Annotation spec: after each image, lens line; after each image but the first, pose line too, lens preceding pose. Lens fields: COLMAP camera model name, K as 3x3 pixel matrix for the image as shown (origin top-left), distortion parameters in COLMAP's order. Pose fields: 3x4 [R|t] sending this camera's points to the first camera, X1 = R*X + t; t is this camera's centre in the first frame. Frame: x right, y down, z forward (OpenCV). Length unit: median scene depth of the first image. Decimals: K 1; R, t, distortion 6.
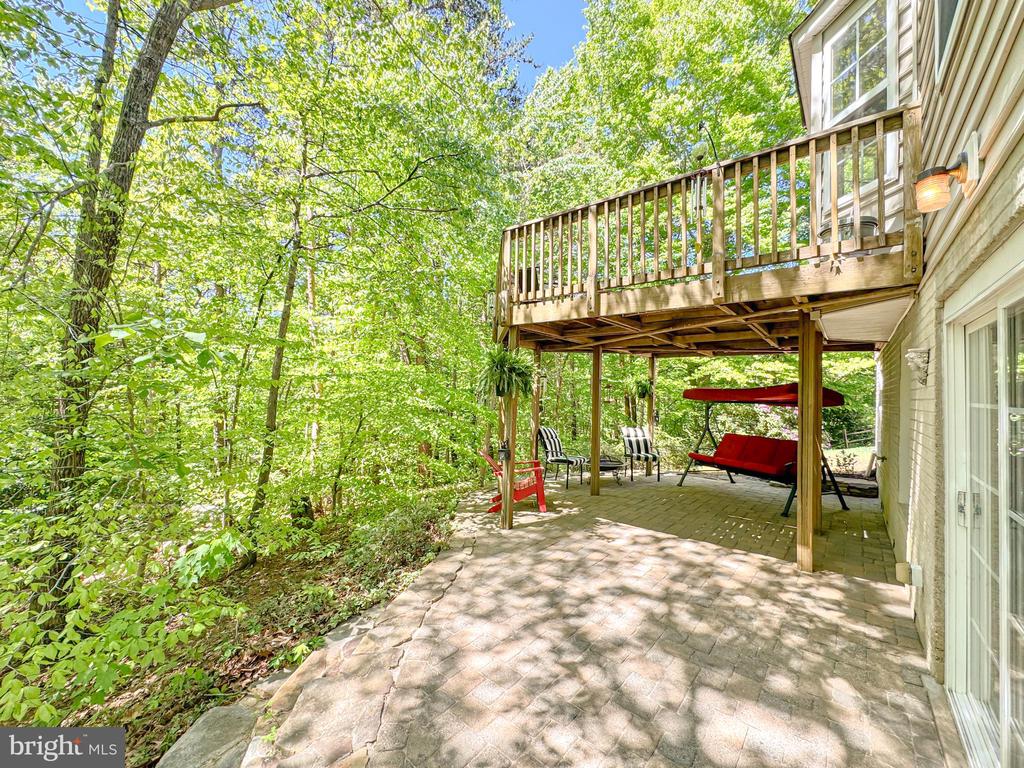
lens RADIAL K [[408.5, 0, 511.2], [0, 408.5, 383.4], [0, 0, 1]] dist [-0.002508, 0.000111]
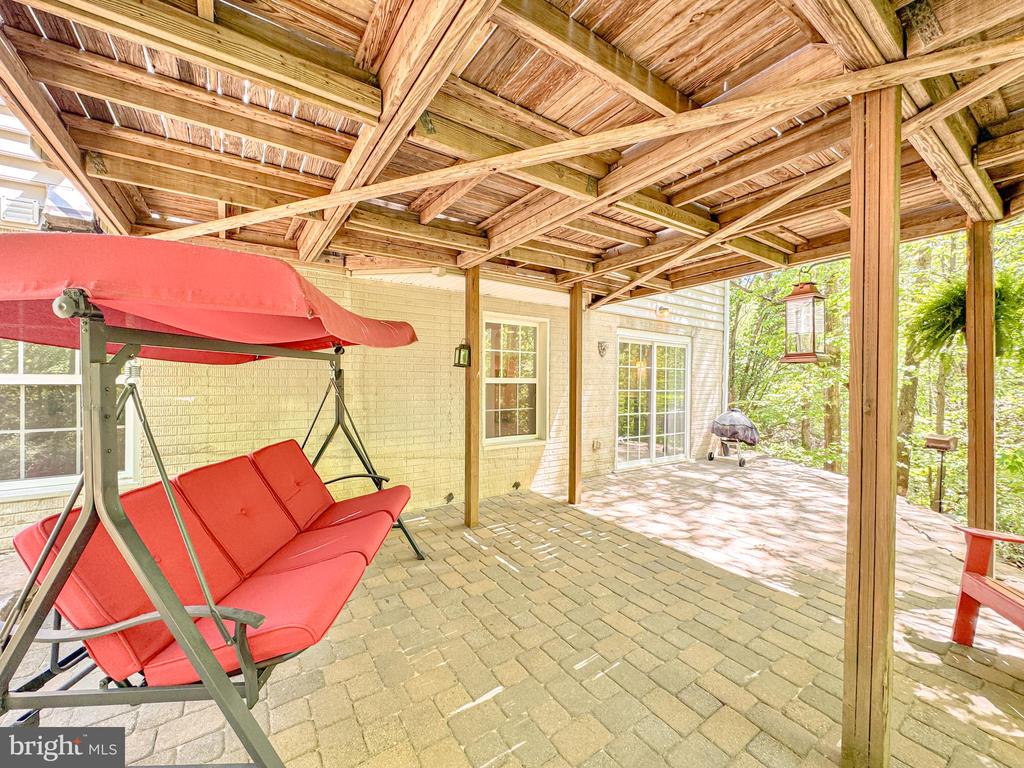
lens RADIAL K [[408.5, 0, 511.2], [0, 408.5, 383.4], [0, 0, 1]] dist [-0.002508, 0.000111]
pose [[-0.962996, -0.028357, 0.268021, 0.460654], [-0.030721, 0.999517, -0.004630, 0.092088], [-0.267761, -0.012693, -0.963402, 1.730787]]
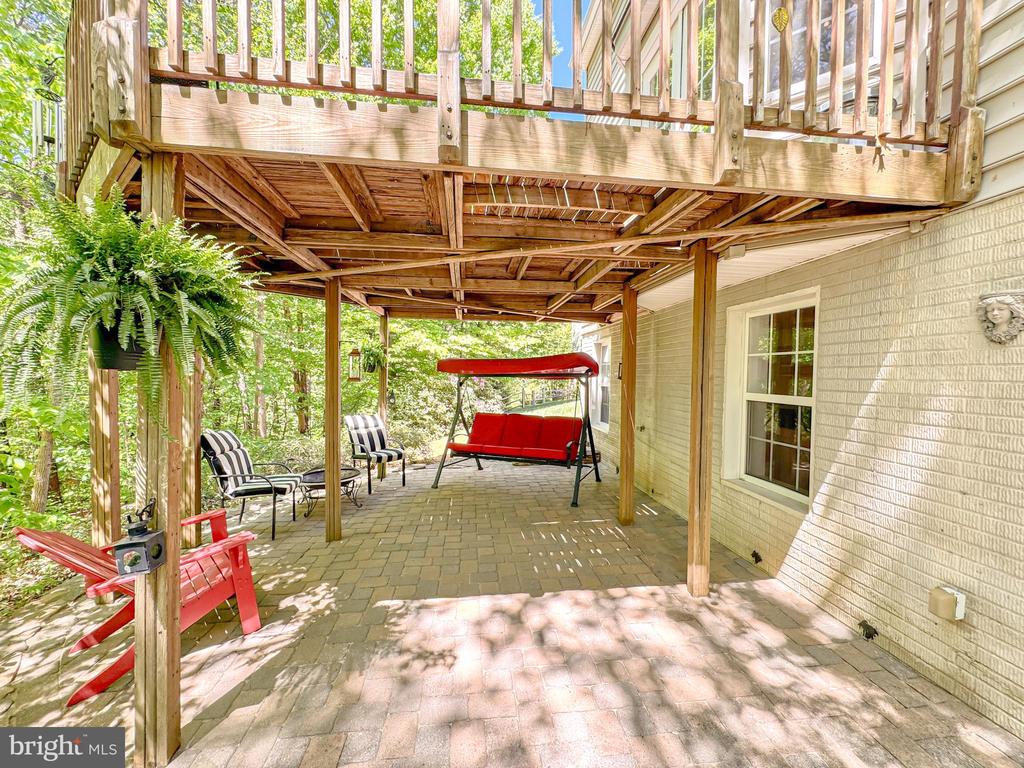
lens RADIAL K [[408.5, 0, 511.2], [0, 408.5, 383.4], [0, 0, 1]] dist [-0.002508, 0.000111]
pose [[0.694045, -0.033360, 0.719158, -0.041640], [-0.010150, 0.998373, 0.056108, 0.021540], [-0.719860, -0.046241, 0.692577, 0.581772]]
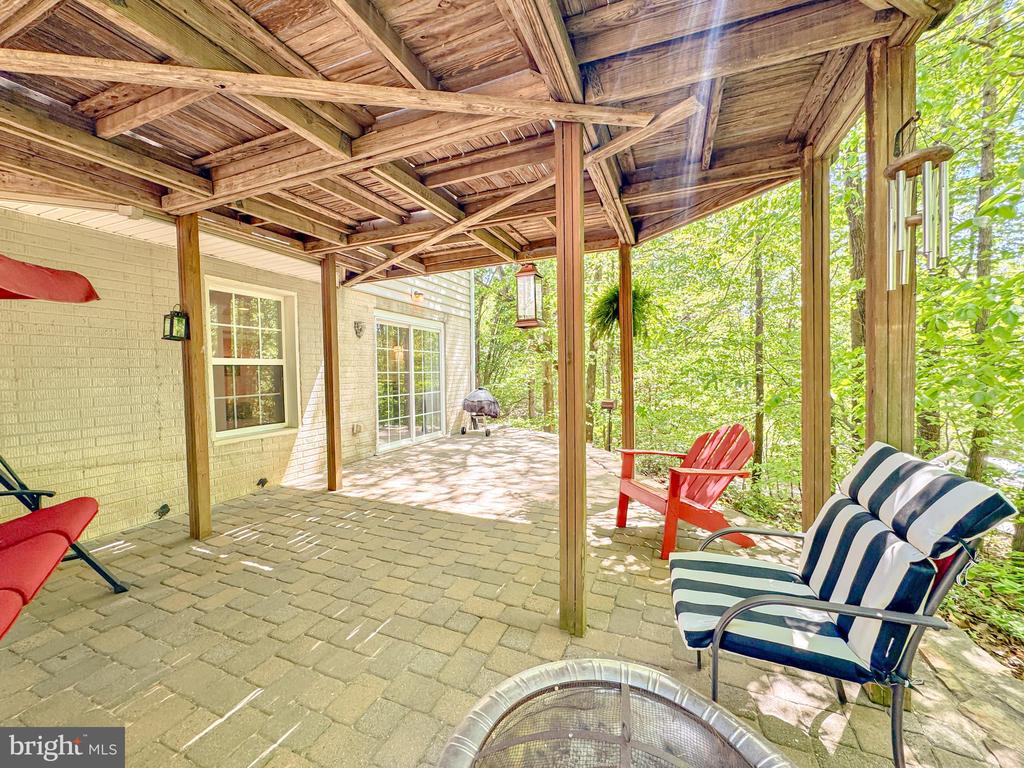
lens RADIAL K [[408.5, 0, 511.2], [0, 408.5, 383.4], [0, 0, 1]] dist [-0.002508, 0.000111]
pose [[-0.953459, 0.004787, -0.301484, 0.465938], [0.001893, 0.999949, 0.009891, 0.119736], [0.301516, 0.008860, -0.953420, 1.742880]]
